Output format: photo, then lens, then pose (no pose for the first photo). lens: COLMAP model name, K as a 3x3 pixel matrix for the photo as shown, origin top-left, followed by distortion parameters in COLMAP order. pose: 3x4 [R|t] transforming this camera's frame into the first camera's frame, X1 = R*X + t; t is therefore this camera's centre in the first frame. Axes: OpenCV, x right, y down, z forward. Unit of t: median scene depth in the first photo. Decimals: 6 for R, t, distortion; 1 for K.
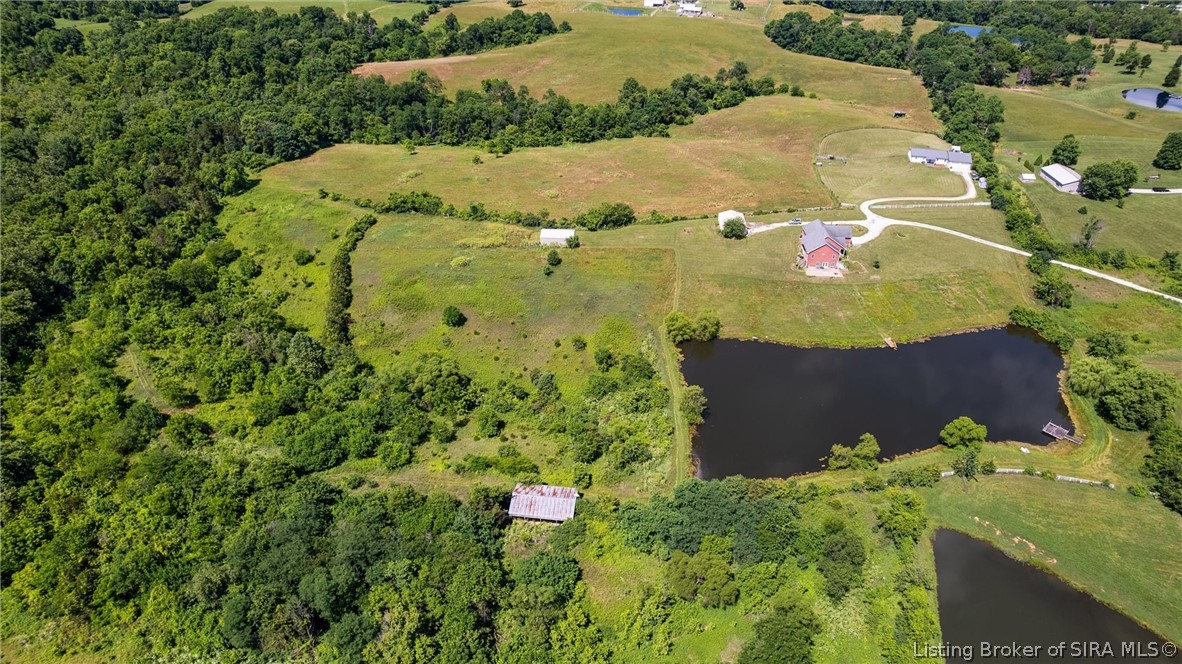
lens RADIAL K [[752.9, 0, 586.2], [0, 752.9, 339.0], [0, 0, 1]] dist [-0.063903, 0.059669]
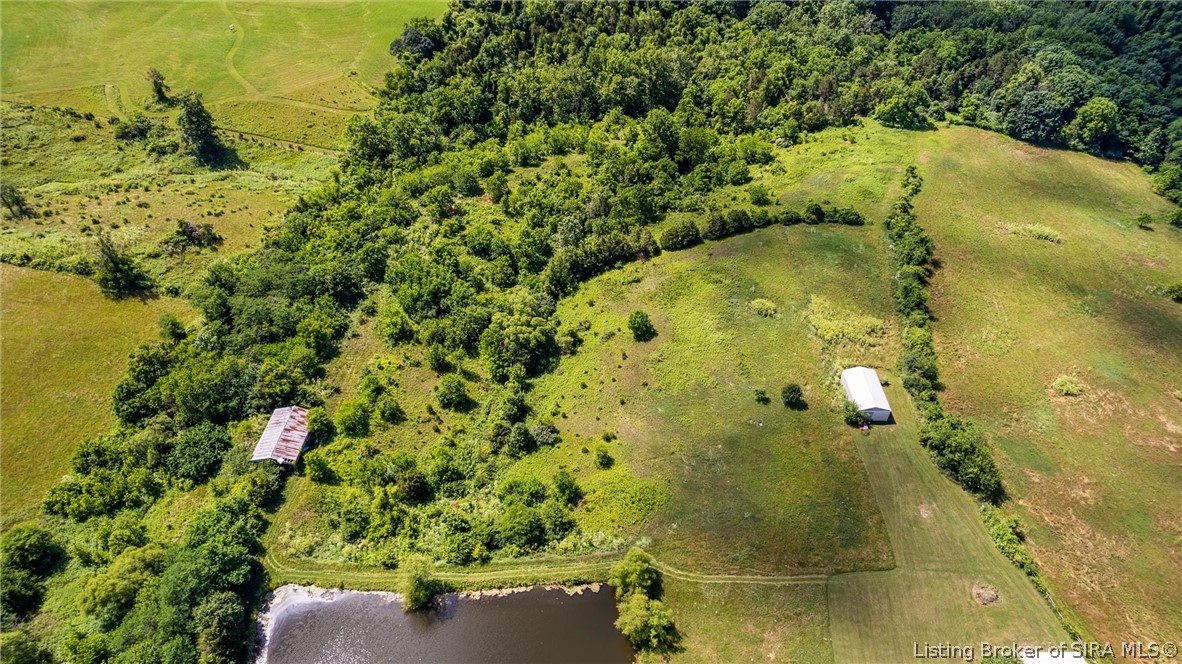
lens RADIAL K [[752.9, 0, 591.9], [0, 752.9, 332.9], [0, 0, 1]] dist [-0.063903, 0.059669]
pose [[0.055401, 0.663179, -0.746408, 0.389565], [-0.558693, 0.640160, 0.527311, -0.386686], [0.827522, 0.387799, 0.405979, 0.598290]]
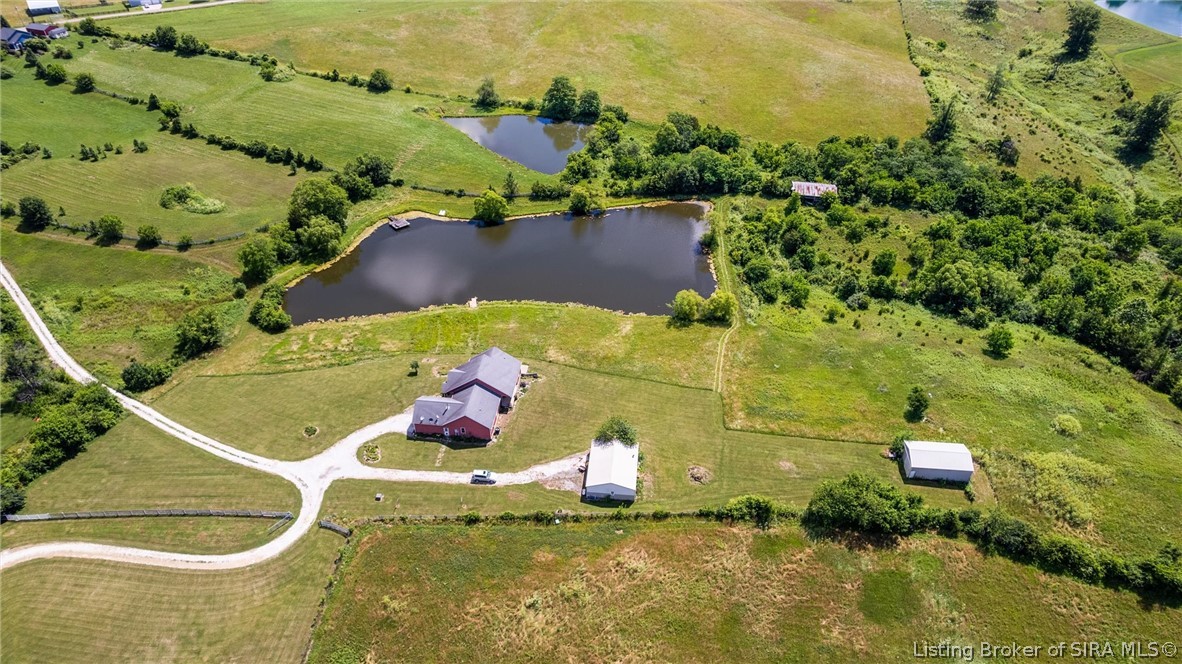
lens RADIAL K [[752.9, 0, 598.4], [0, 752.9, 330.5], [0, 0, 1]] dist [-0.063903, 0.059669]
pose [[-0.998694, -0.043264, 0.027167, 0.212610], [0.012085, 0.316628, 0.948473, -0.734619], [-0.049637, 0.947563, -0.315691, 1.173415]]
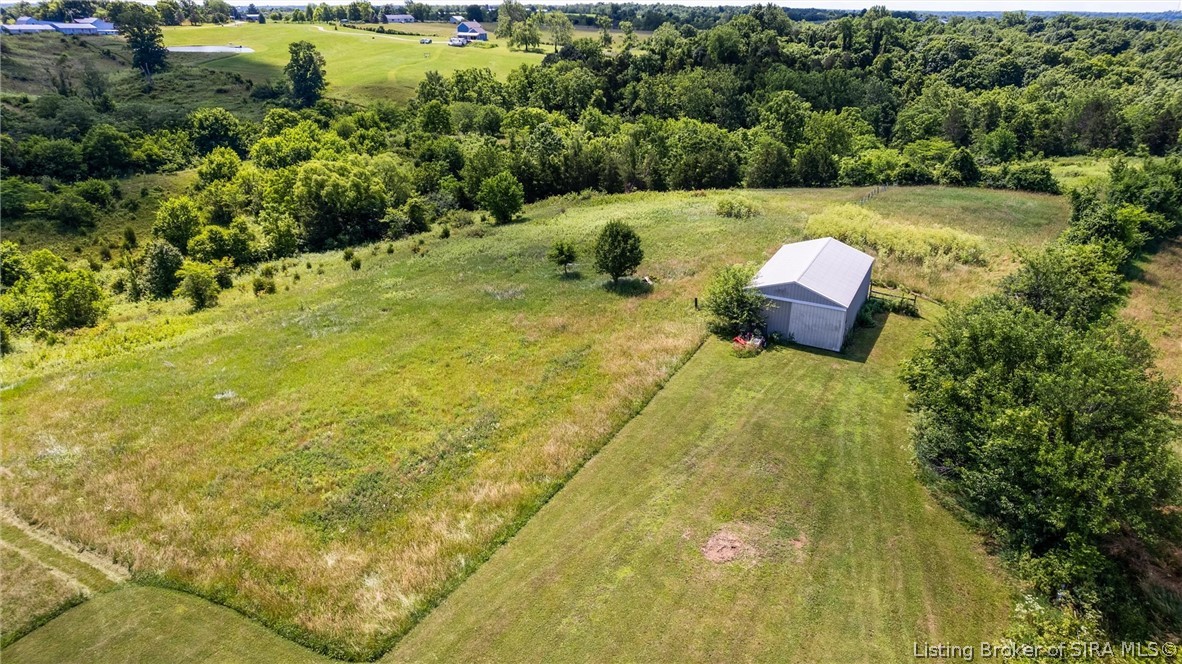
lens RADIAL K [[752.9, 0, 596.4], [0, 752.9, 330.5], [0, 0, 1]] dist [-0.063903, 0.059669]
pose [[-0.419078, 0.345937, -0.839465, 0.176223], [-0.527168, 0.660059, 0.535178, -0.223236], [0.739234, 0.666821, -0.094249, 1.053211]]
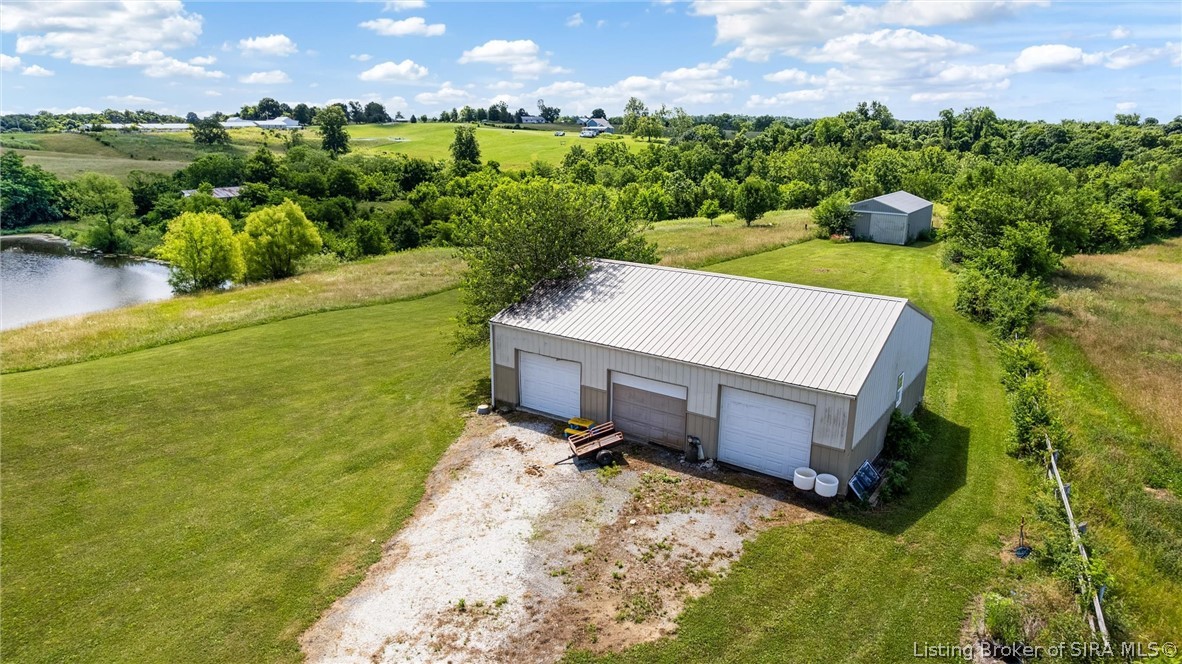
lens RADIAL K [[752.9, 0, 595.6], [0, 752.9, 323.1], [0, 0, 1]] dist [-0.063903, 0.059669]
pose [[-0.542721, 0.202120, -0.815231, 0.299346], [-0.489233, 0.712884, 0.502441, -0.213978], [0.682719, 0.671523, -0.288014, 1.108717]]
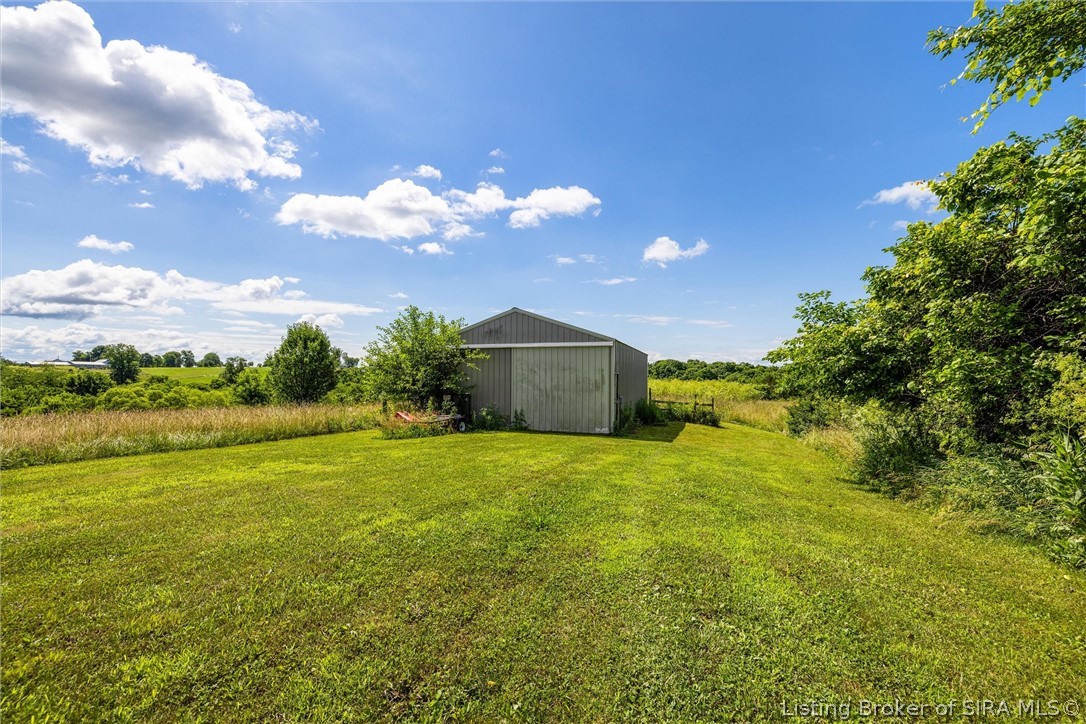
lens RADIAL K [[452.8, 0, 533.3], [0, 452.8, 356.2], [0, 0, 1]] dist [0.001168, -0.000008]
pose [[-0.297541, -0.055912, -0.953070, 0.044802], [-0.548107, 0.827378, 0.122576, -0.157340], [0.781696, 0.558856, -0.276825, 1.089037]]
